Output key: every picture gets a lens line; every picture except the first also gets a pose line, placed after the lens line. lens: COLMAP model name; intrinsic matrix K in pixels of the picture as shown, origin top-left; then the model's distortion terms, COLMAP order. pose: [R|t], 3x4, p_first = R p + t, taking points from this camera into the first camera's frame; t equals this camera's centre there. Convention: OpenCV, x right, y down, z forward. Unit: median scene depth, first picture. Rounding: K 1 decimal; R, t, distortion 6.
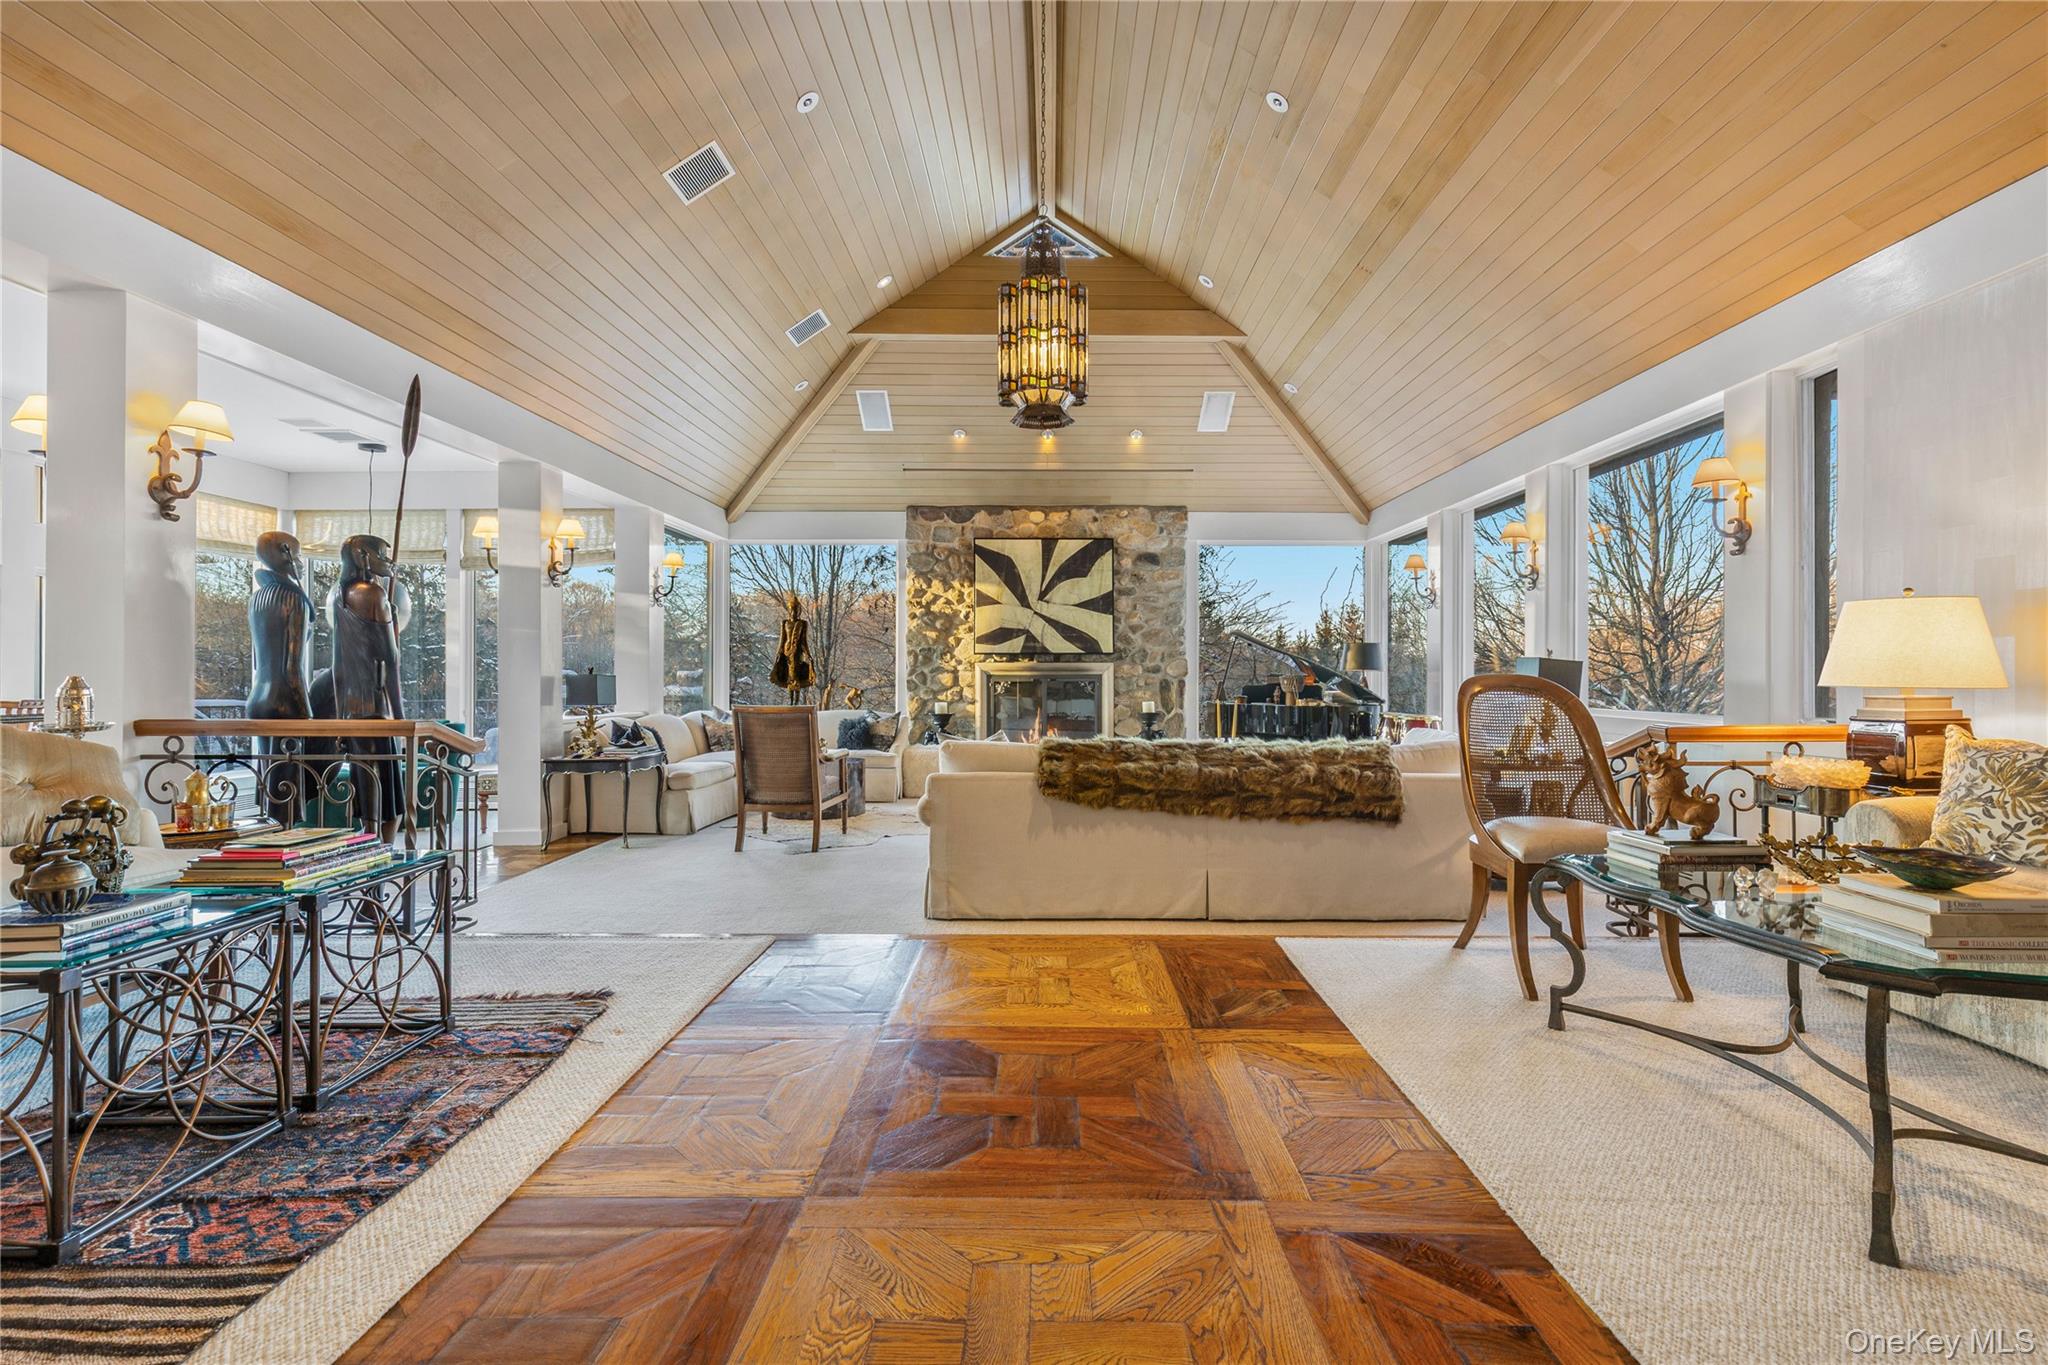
lens RADIAL K [[902.5, 0, 1026.1], [0, 902.5, 669.4], [0, 0, 1]] dist [-0.001057, -0.000169]
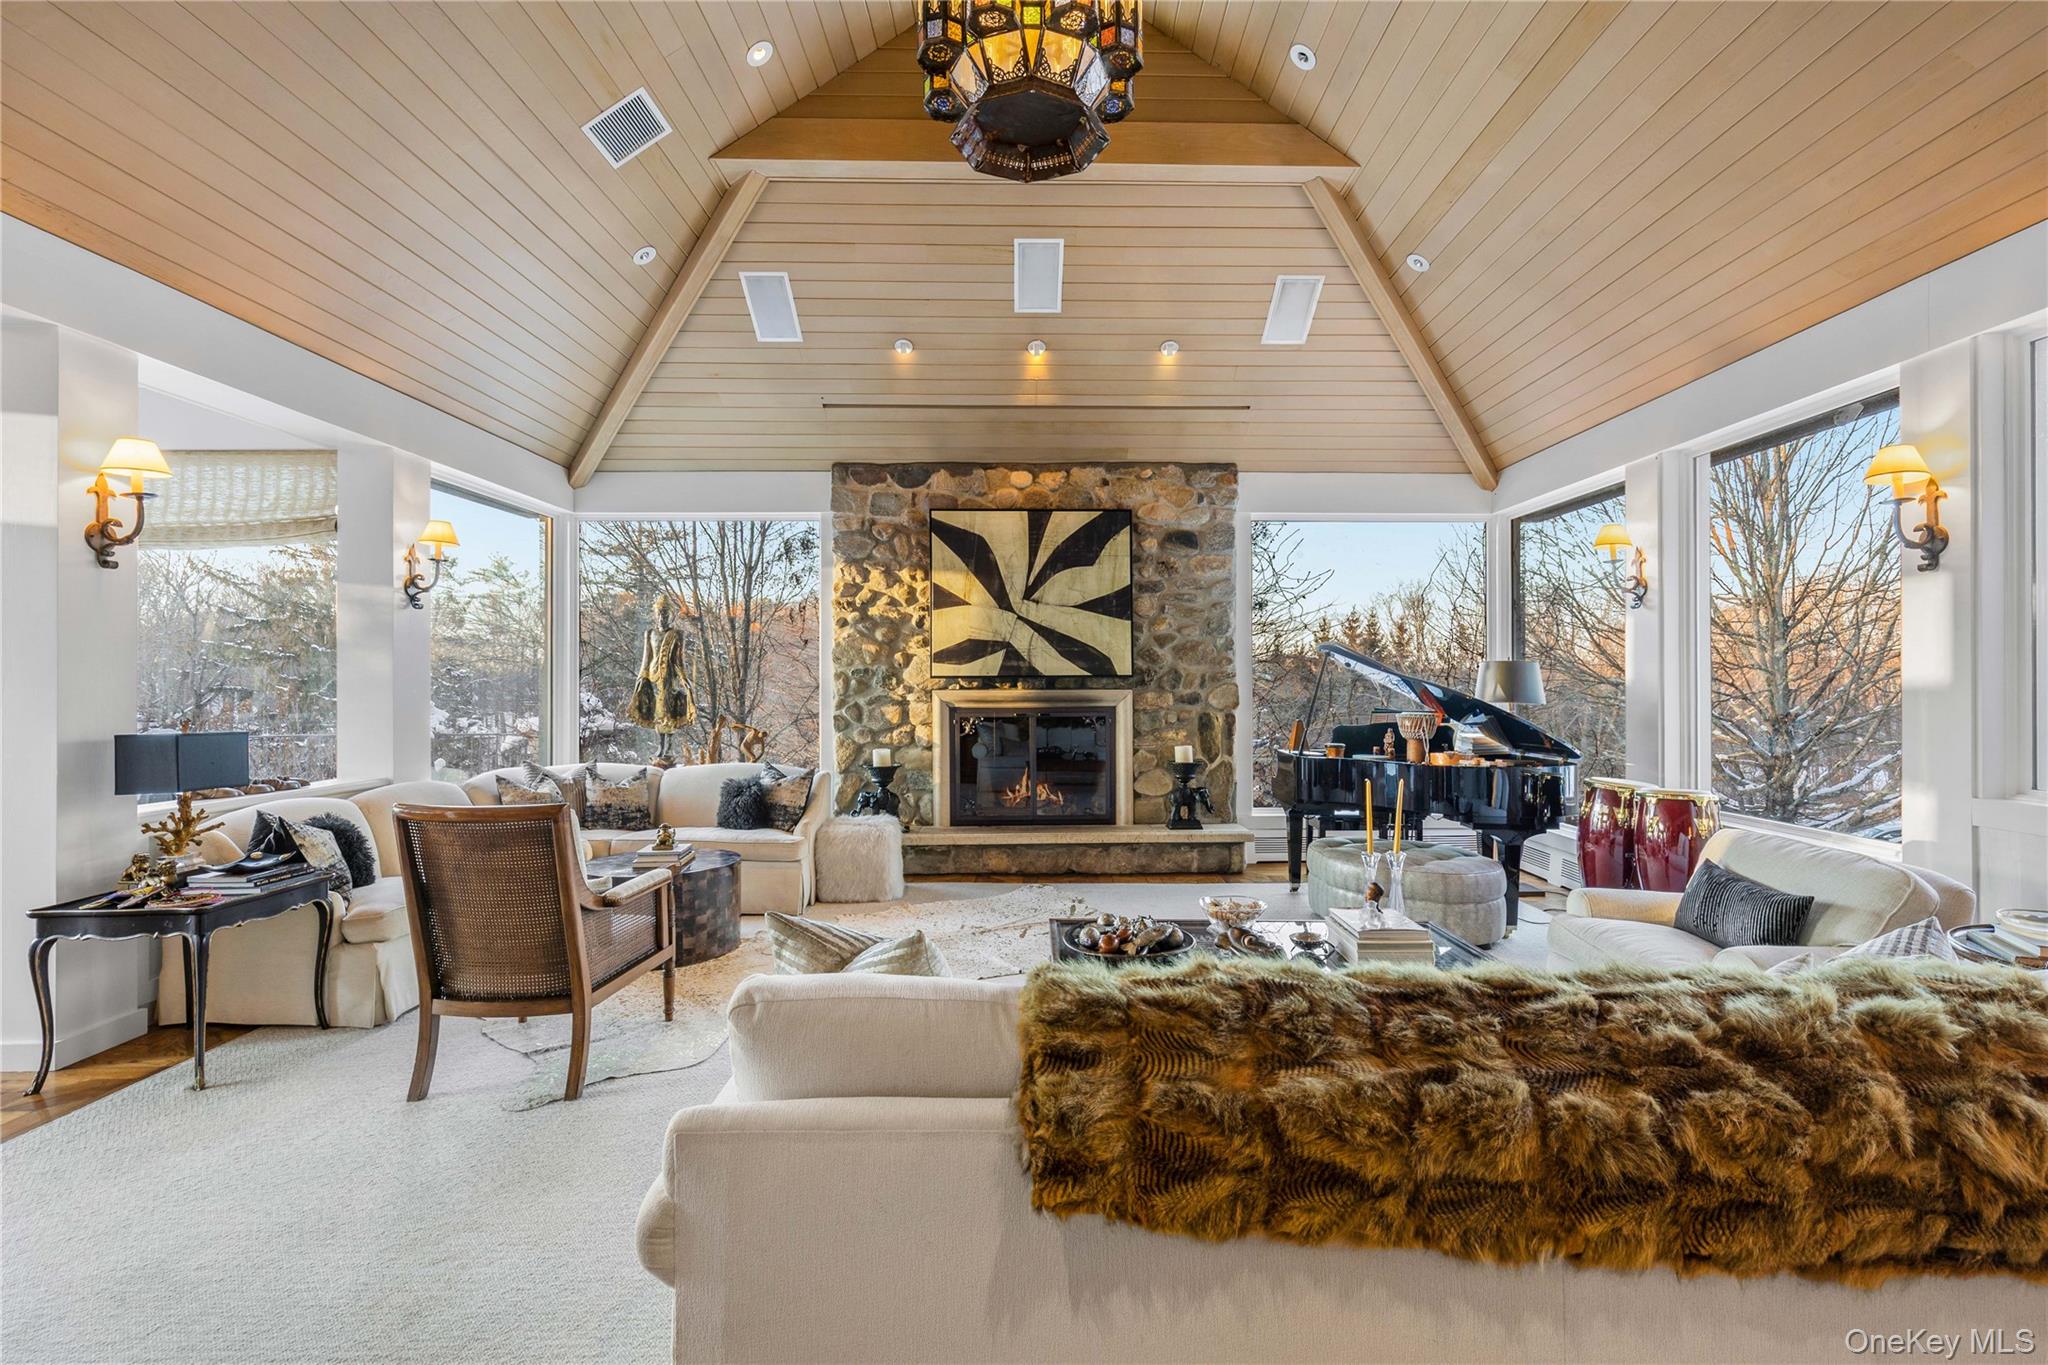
lens RADIAL K [[906.0, 0, 1024.0], [0, 906.0, 682.5], [0, 0, 1]] dist [-0.000955, 0.000490]
pose [[0.999917, -0.003597, 0.012337, 0.005129], [0.003540, 0.999983, 0.004703, -0.016369], [-0.012354, -0.004659, 0.999913, 0.308030]]
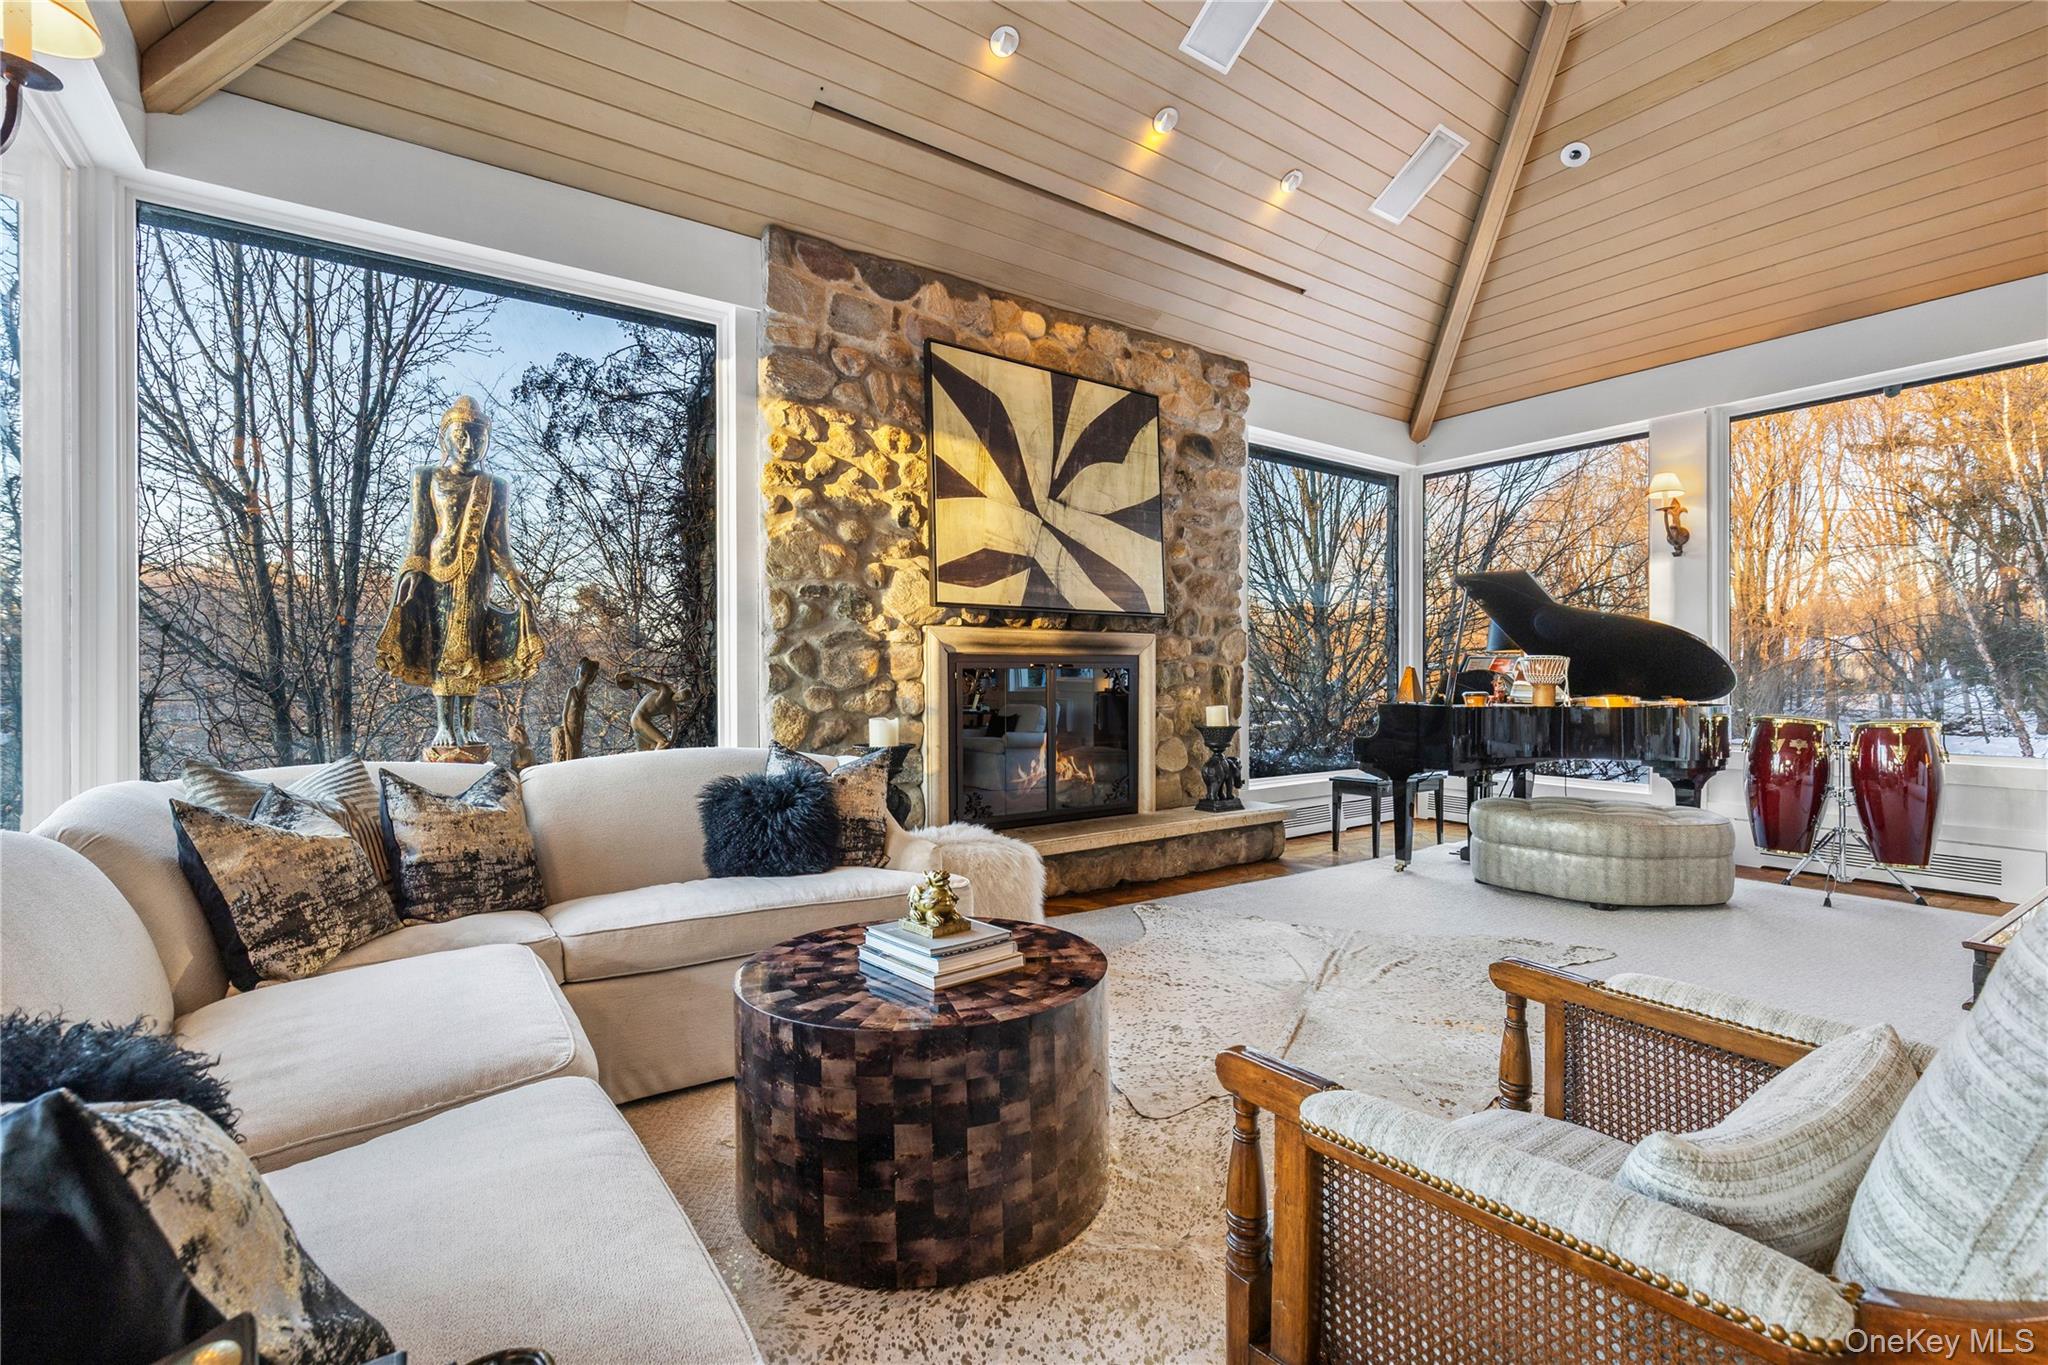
lens RADIAL K [[927.1, 0, 1033.6], [0, 927.1, 686.5], [0, 0, 1]] dist [0.000262, -0.000046]
pose [[0.813658, -0.007308, 0.581298, -0.278517], [-0.004893, 0.999799, 0.019418, 0.013331], [-0.581324, -0.018644, 0.813459, 0.605186]]
